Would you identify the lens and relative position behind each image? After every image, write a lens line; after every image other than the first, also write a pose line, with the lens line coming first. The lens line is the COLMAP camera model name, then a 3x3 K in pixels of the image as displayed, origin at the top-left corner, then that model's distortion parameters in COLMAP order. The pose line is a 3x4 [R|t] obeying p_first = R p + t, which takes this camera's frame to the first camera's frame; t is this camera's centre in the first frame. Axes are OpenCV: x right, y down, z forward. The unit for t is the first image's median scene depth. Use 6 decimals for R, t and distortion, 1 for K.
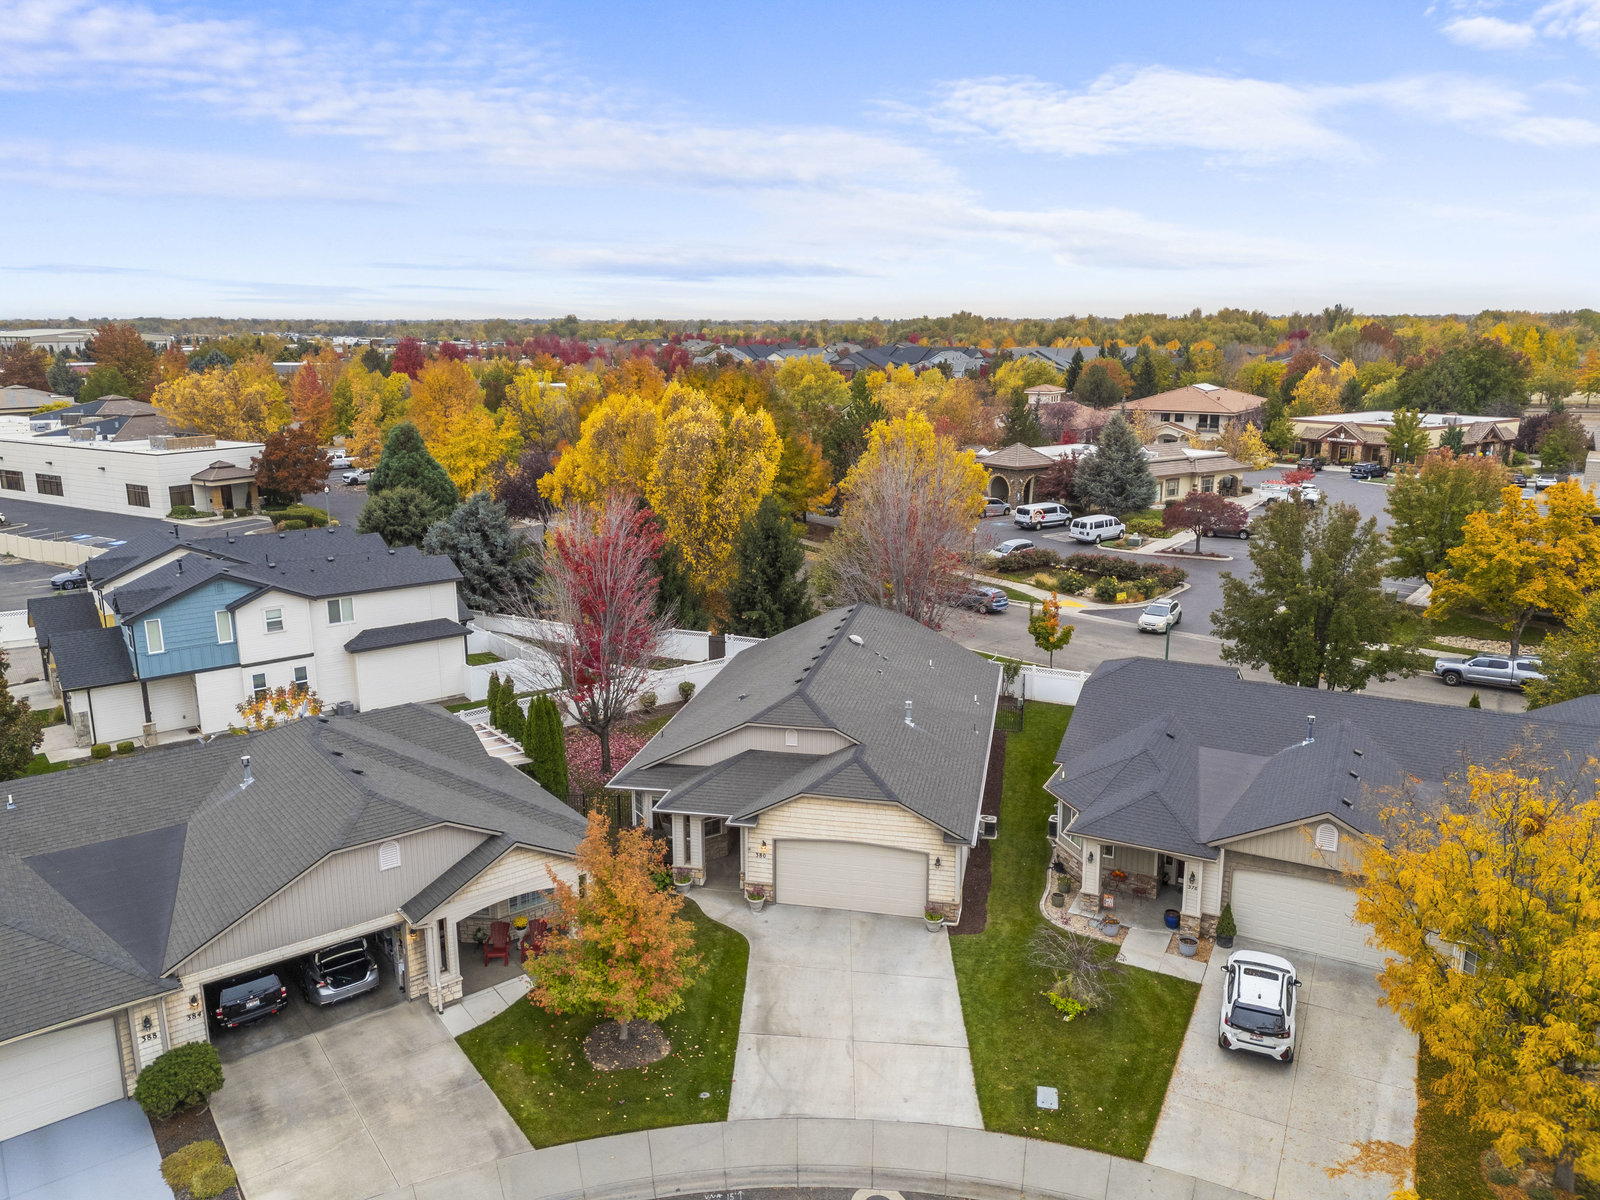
lens RADIAL K [[1171.9, 0, 800.0], [0, 1171.9, 600.0], [0, 0, 1]] dist [0.056689, -0.046385]
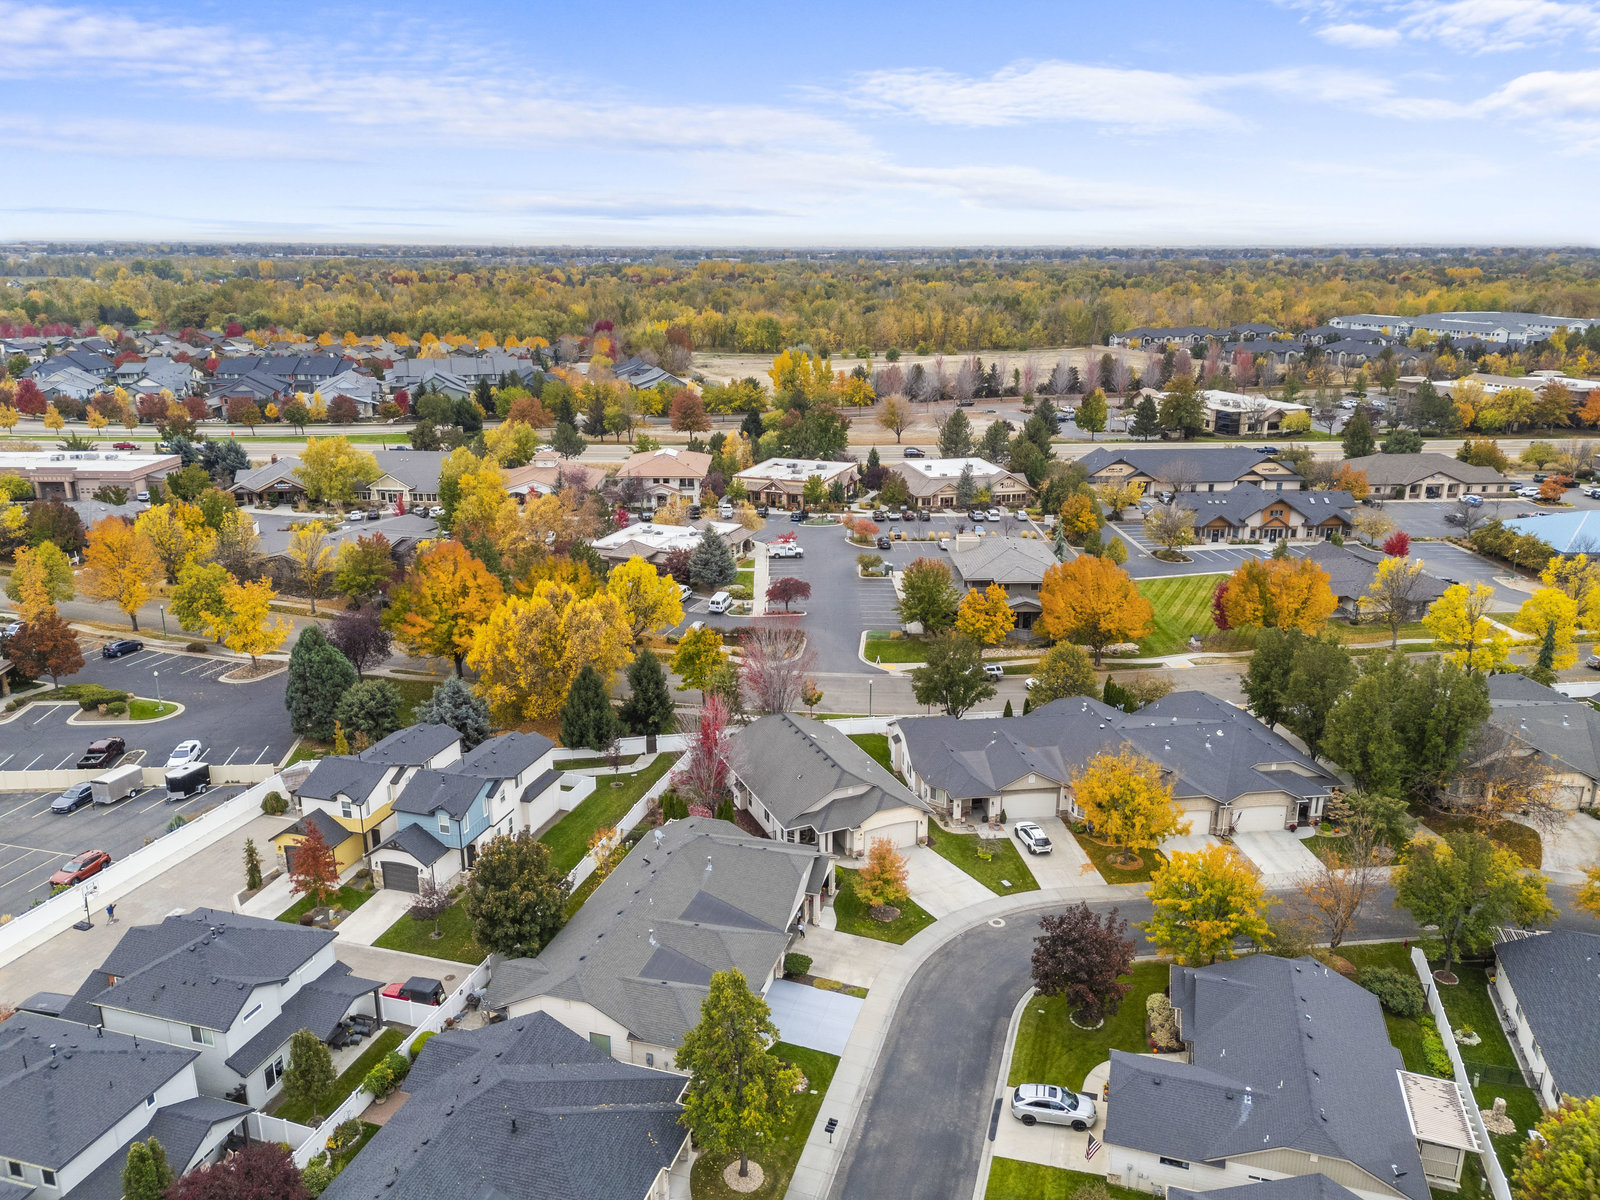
lens RADIAL K [[1168.4, 0, 800.0], [0, 1168.4, 600.0], [0, 0, 1]] dist [0.104247, -0.105182]
pose [[0.811696, -0.164854, 0.560332, -0.973908], [0.129045, 0.986251, 0.103228, -0.377053], [-0.569646, -0.011482, 0.821810, -0.663035]]
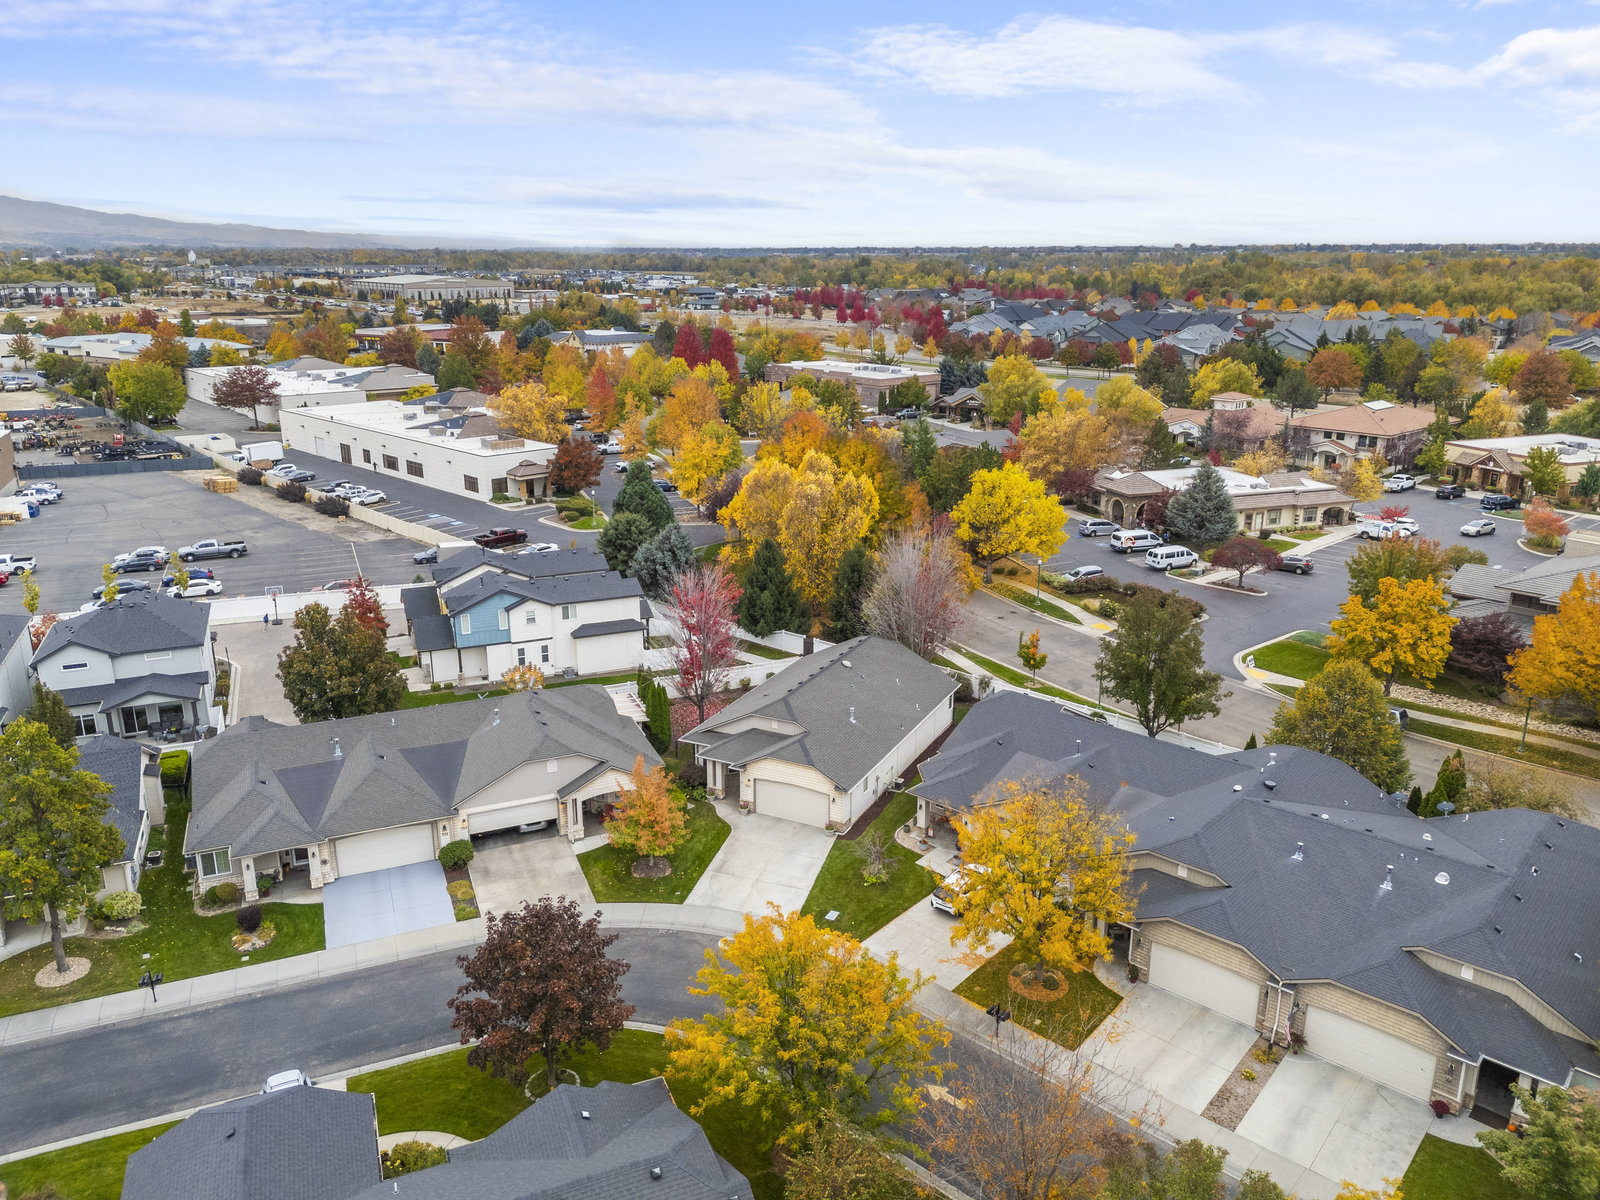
lens RADIAL K [[1168.4, 0, 800.0], [0, 1168.4, 600.0], [0, 0, 1]] dist [0.104247, -0.105182]
pose [[0.968450, 0.072494, -0.238432, 0.308881], [-0.058041, 0.996057, 0.067099, -0.135368], [0.242356, -0.051143, 0.968838, -0.501973]]
